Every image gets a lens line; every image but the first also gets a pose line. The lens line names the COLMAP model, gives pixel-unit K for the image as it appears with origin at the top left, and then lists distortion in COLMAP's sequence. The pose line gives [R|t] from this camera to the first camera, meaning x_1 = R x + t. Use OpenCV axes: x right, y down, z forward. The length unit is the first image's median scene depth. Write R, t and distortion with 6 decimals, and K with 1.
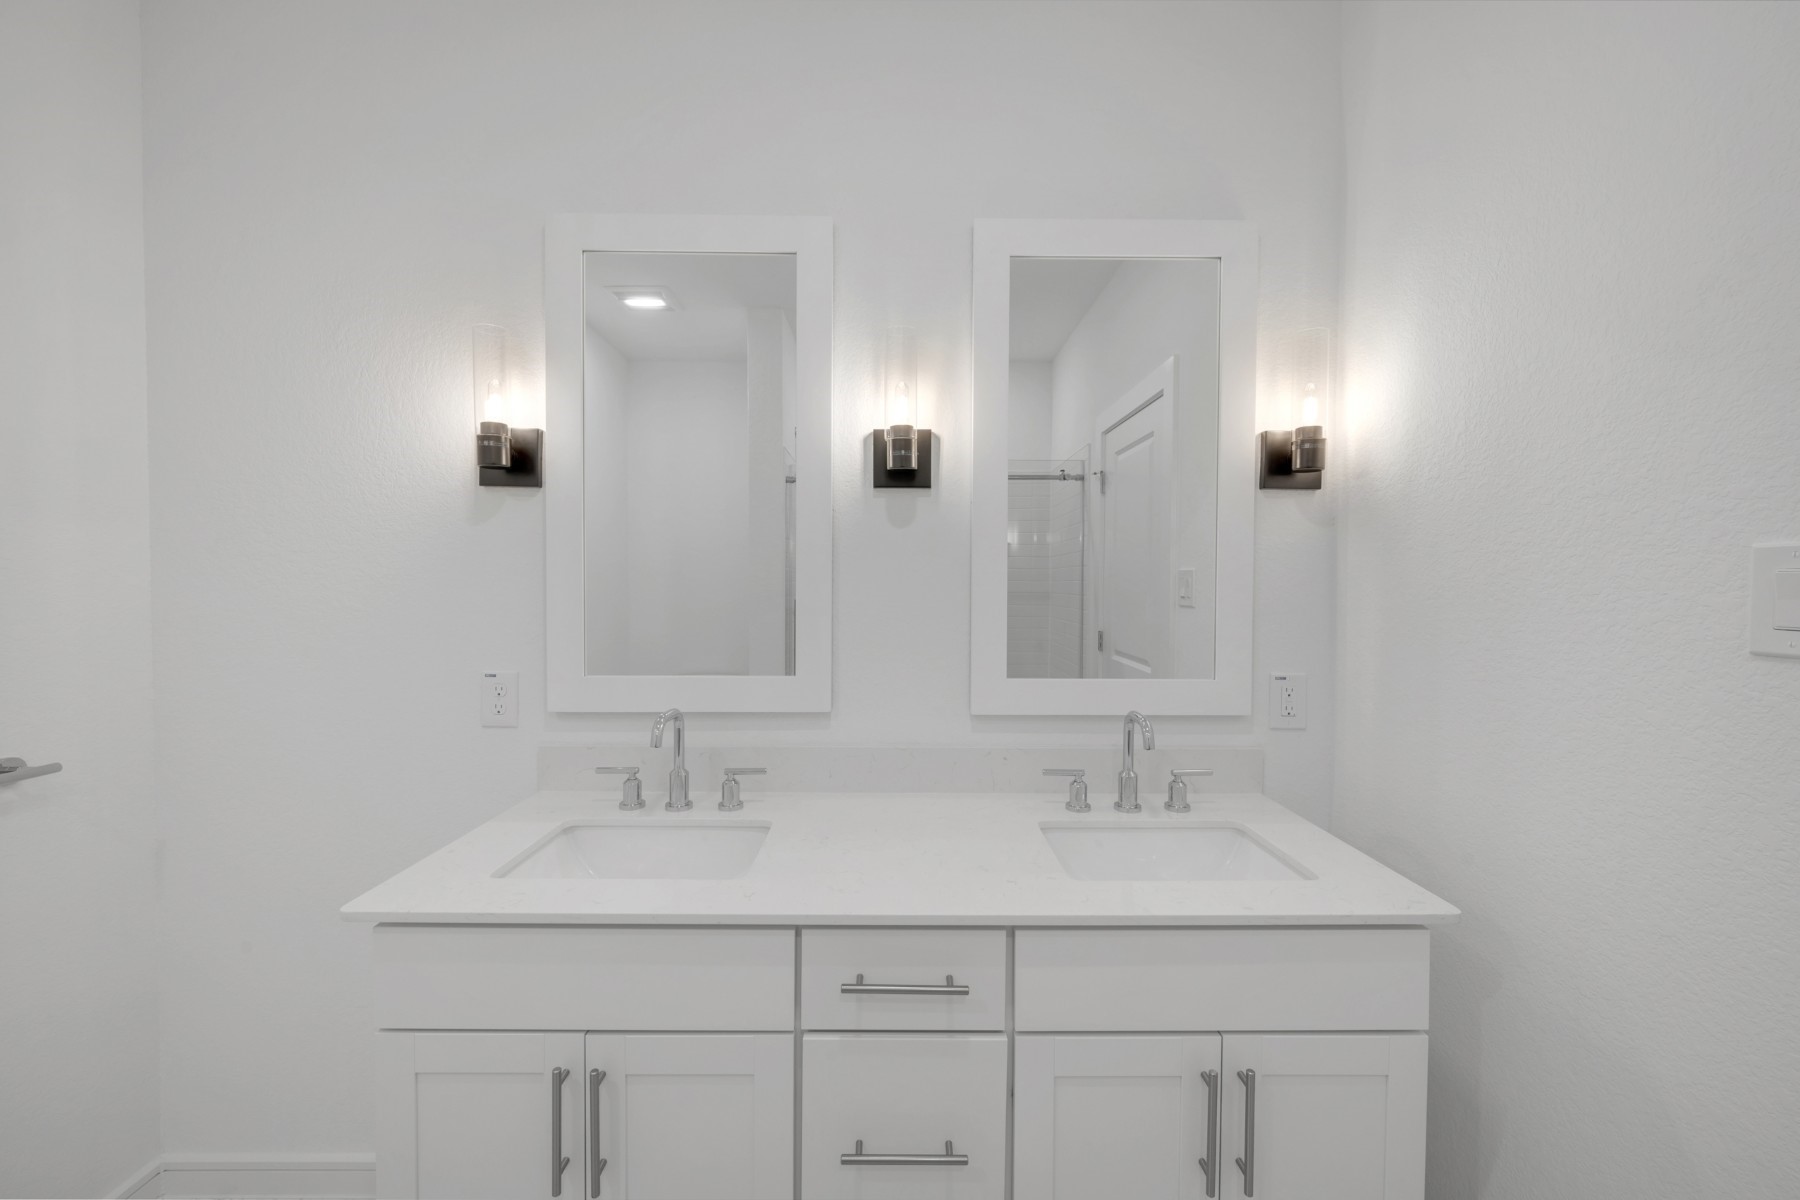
lens RADIAL K [[709.3, 0, 900.0], [0, 709.3, 600.0], [0, 0, 1]] dist [0.000293, 0.000030]
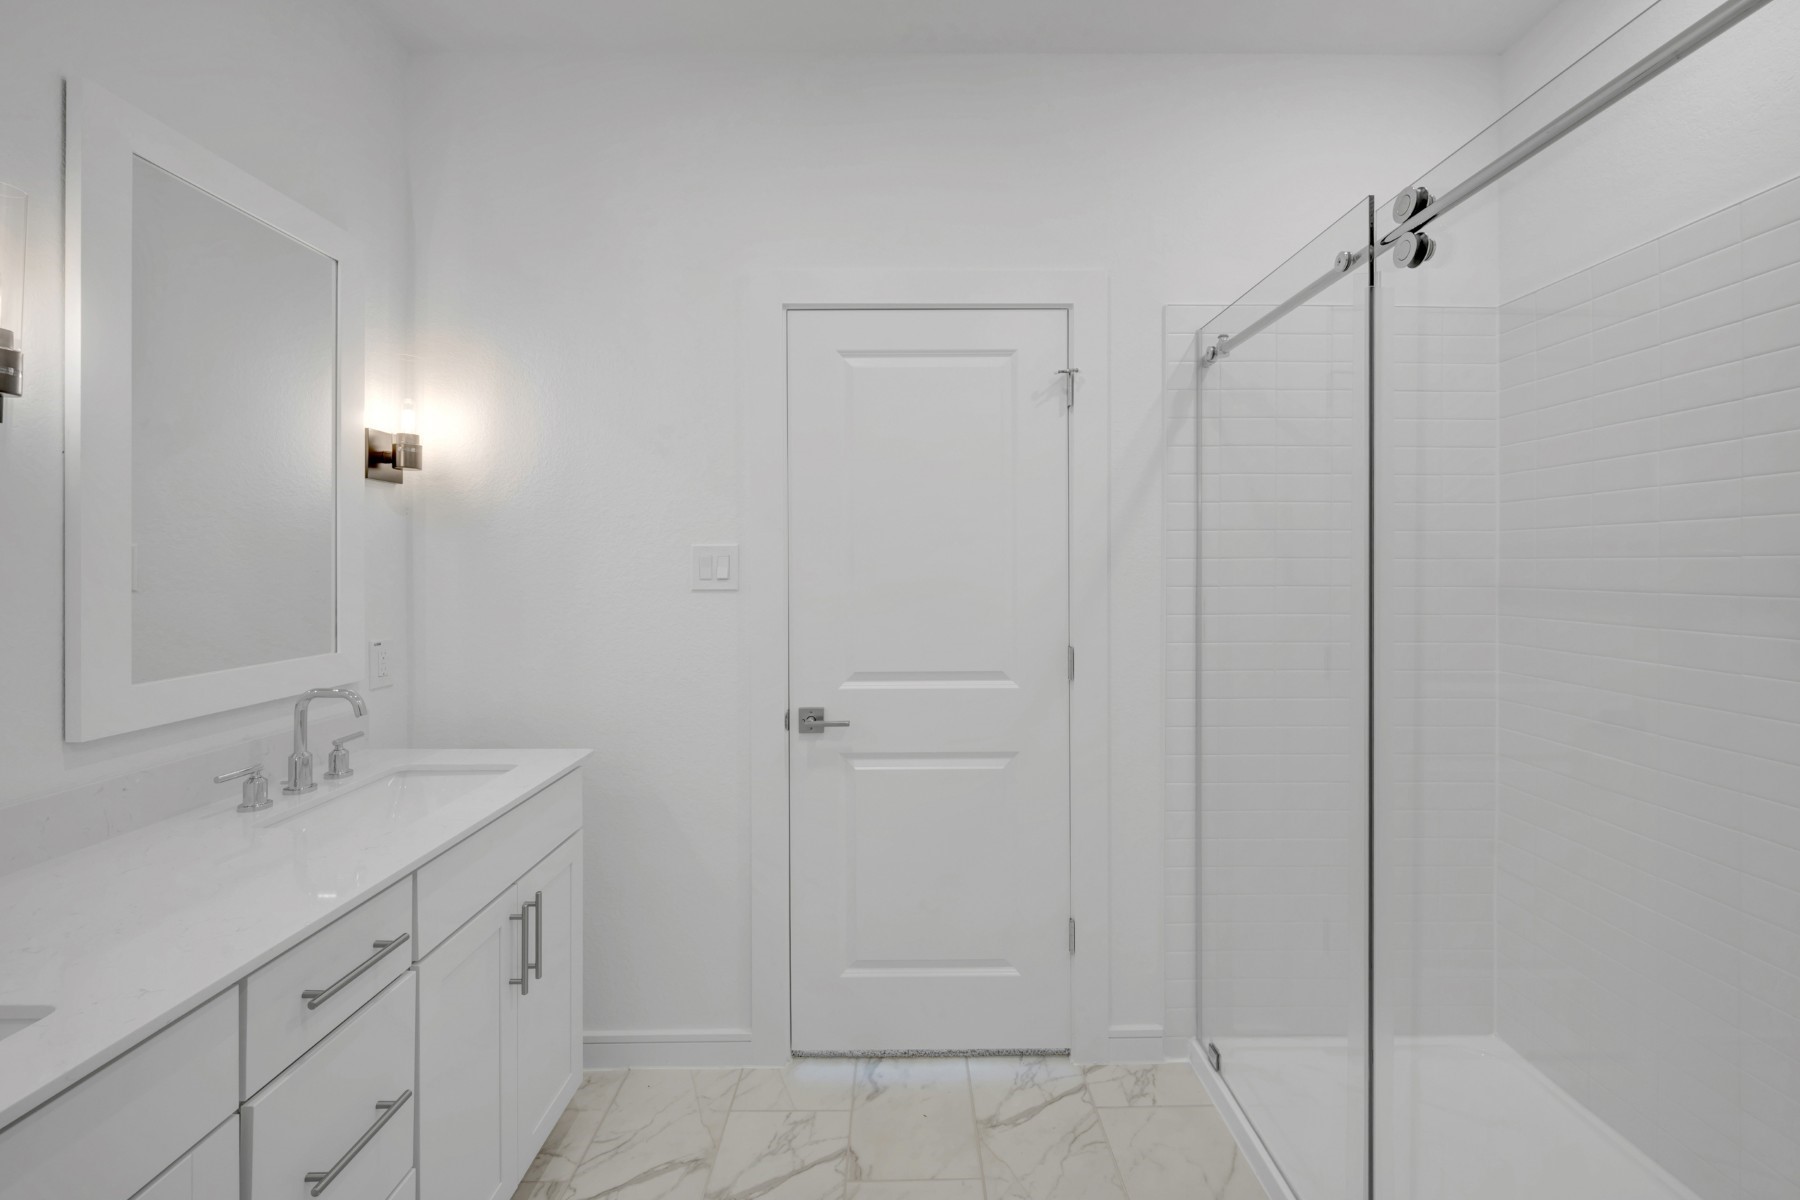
lens RADIAL K [[745.0, 0, 903.0], [0, 745.0, 569.8], [0, 0, 1]] dist [-0.000853, -0.000008]
pose [[0.012649, -0.013496, 0.999829, -0.700411], [0.027597, 0.999533, 0.013143, -0.003928], [-0.999539, 0.027426, 0.013016, 0.142470]]
